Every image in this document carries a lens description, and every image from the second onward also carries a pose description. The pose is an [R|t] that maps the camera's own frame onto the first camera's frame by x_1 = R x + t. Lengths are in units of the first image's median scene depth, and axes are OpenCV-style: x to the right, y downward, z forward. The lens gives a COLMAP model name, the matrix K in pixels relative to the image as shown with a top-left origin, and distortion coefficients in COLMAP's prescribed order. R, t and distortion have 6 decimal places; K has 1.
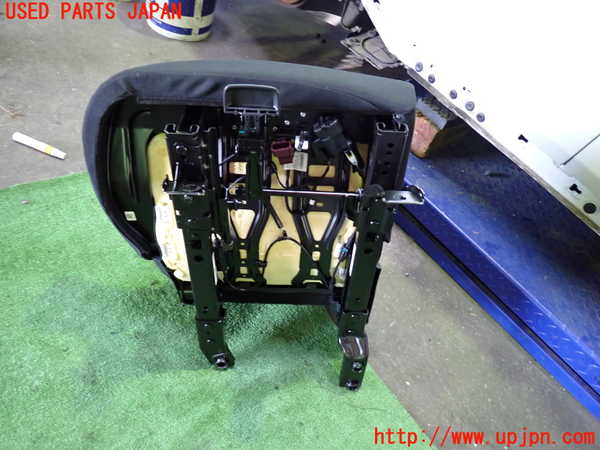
lens RADIAL K [[450.4, 0, 299.9], [0, 450.4, 223.0], [0, 0, 1]] dist [0.016531, -0.005144]
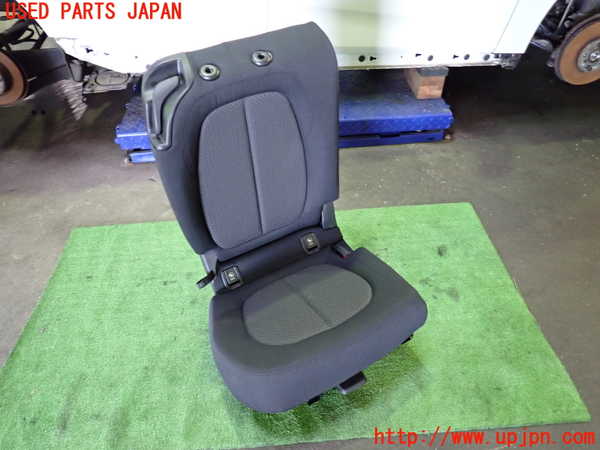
lens RADIAL K [[450.4, 0, 299.1], [0, 450.4, 226.2], [0, 0, 1]] dist [0.016531, -0.005144]
pose [[0.547274, -0.744779, 0.381833, -0.360802], [0.731813, 0.647201, 0.213496, 0.014703], [-0.406130, 0.162589, 0.899235, -0.350998]]
